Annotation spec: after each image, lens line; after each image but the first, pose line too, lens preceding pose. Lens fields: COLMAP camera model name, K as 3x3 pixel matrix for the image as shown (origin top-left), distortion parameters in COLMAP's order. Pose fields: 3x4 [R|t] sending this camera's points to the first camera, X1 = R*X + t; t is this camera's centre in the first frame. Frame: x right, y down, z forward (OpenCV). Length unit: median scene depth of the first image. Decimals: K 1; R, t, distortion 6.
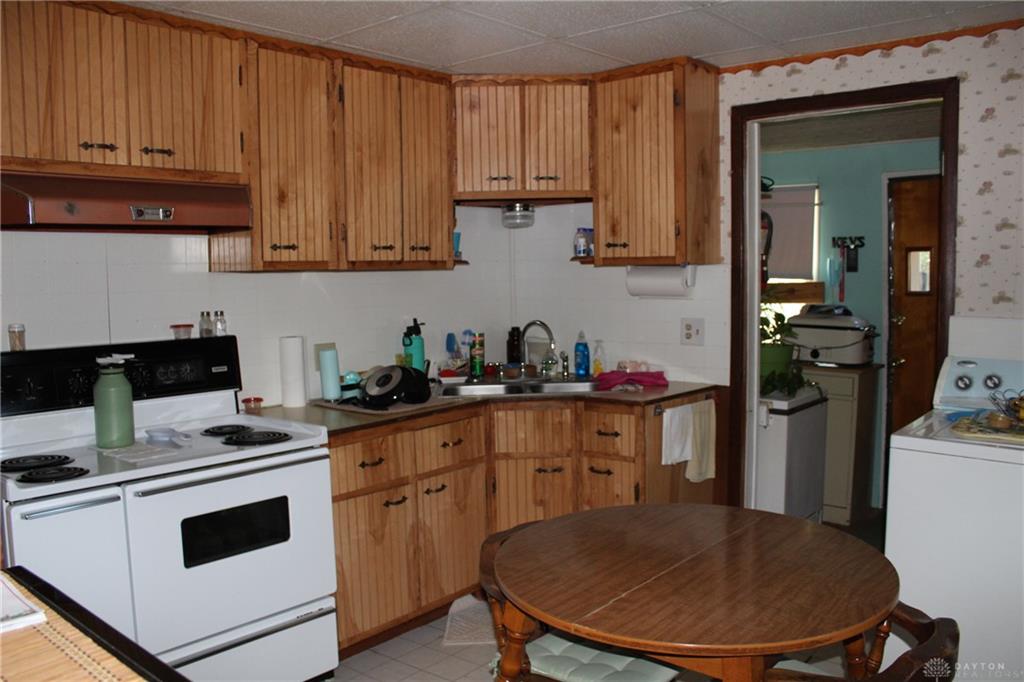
lens RADIAL K [[882.9, 0, 512.0], [0, 882.9, 341.0], [0, 0, 1]] dist [-0.143517, 0.139589]
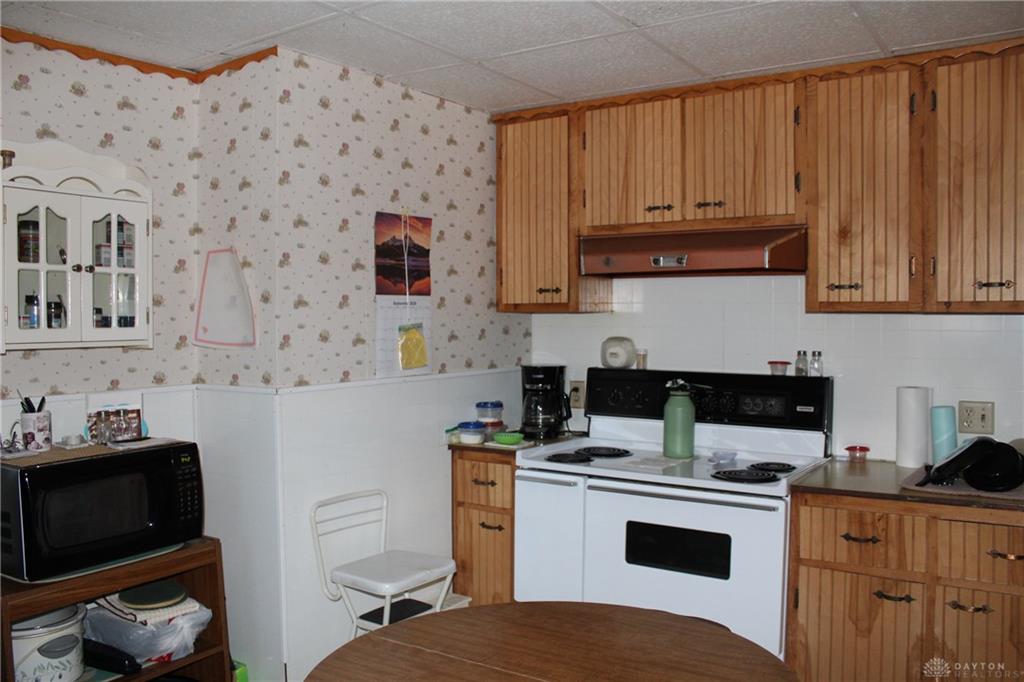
lens RADIAL K [[882.9, 0, 512.0], [0, 882.9, 341.0], [0, 0, 1]] dist [-0.143517, 0.139589]
pose [[0.098966, 0.042414, -0.994187, 0.672281], [-0.083852, 0.995893, 0.034140, -0.055679], [0.991552, 0.079985, 0.102116, 0.603438]]
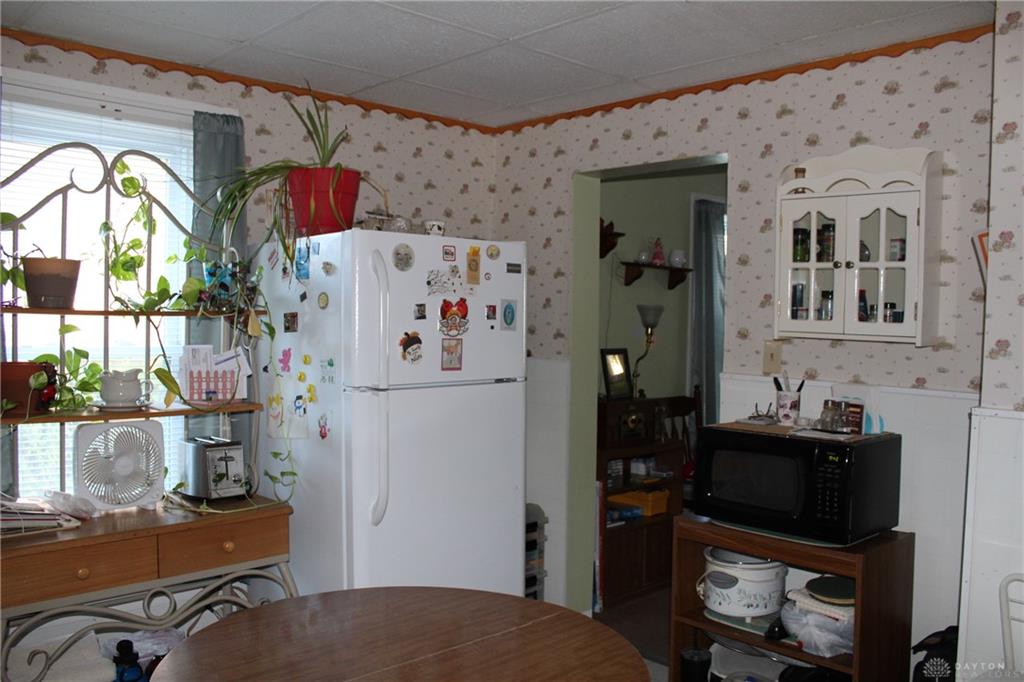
lens RADIAL K [[882.9, 0, 512.0], [0, 882.9, 341.0], [0, 0, 1]] dist [-0.143517, 0.139589]
pose [[-0.991432, -0.012266, 0.130049, 0.003985], [0.004348, 0.991931, 0.126705, -0.099778], [-0.130553, 0.126185, -0.983378, 1.211143]]
